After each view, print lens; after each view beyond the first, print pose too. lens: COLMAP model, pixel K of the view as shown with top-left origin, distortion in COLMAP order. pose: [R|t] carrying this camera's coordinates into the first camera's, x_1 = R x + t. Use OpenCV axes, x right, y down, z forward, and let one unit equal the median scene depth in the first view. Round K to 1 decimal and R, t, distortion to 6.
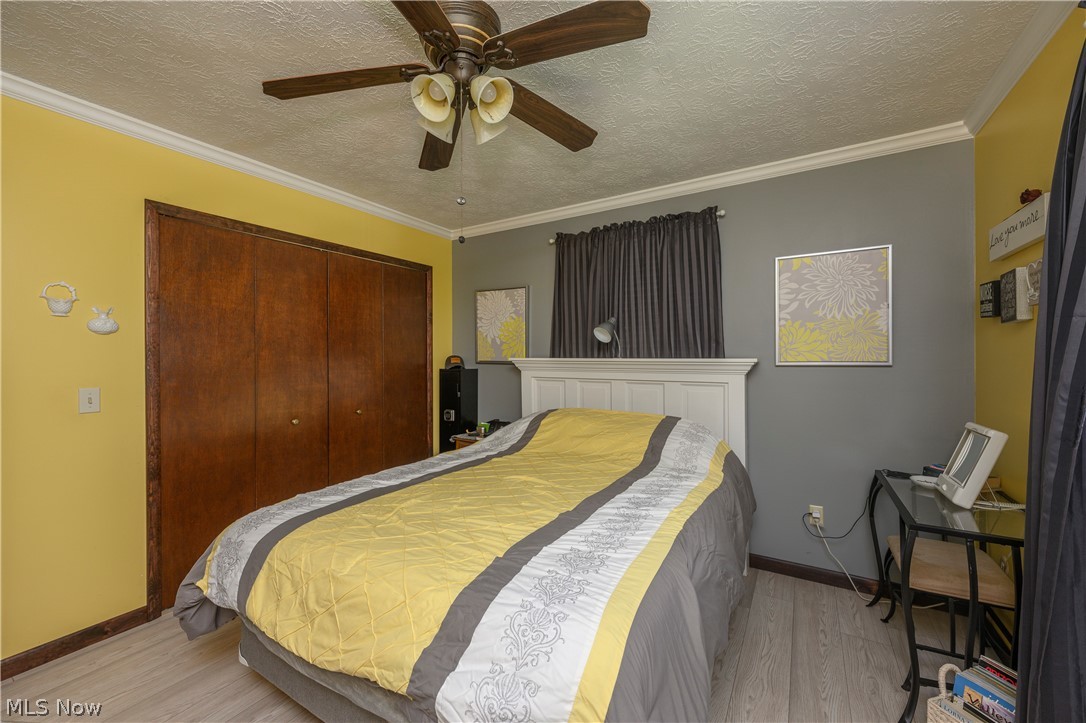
lens RADIAL K [[427.6, 0, 542.7], [0, 427.6, 359.7], [0, 0, 1]] dist [-0.001804, 0.000196]
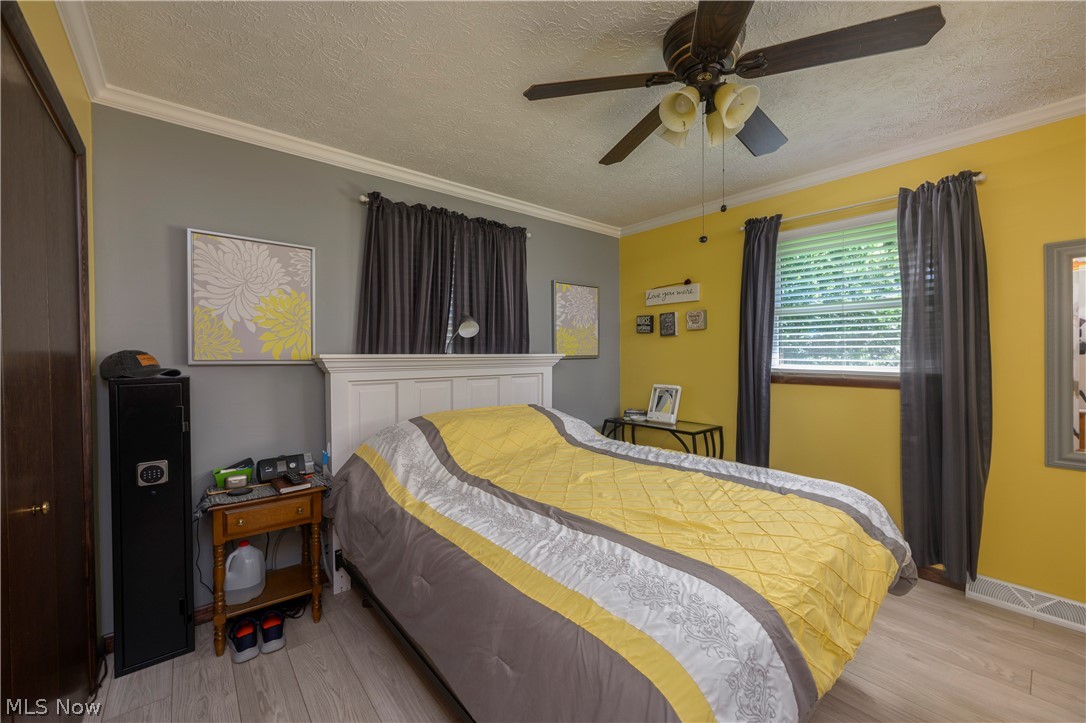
lens RADIAL K [[427.6, 0, 543.1], [0, 427.6, 353.9], [0, 0, 1]] dist [-0.001804, 0.000196]
pose [[0.318848, -0.005317, 0.947791, -0.655765], [0.006211, 0.999975, 0.003521, -0.006105], [-0.947786, 0.004764, 0.318872, 0.511388]]
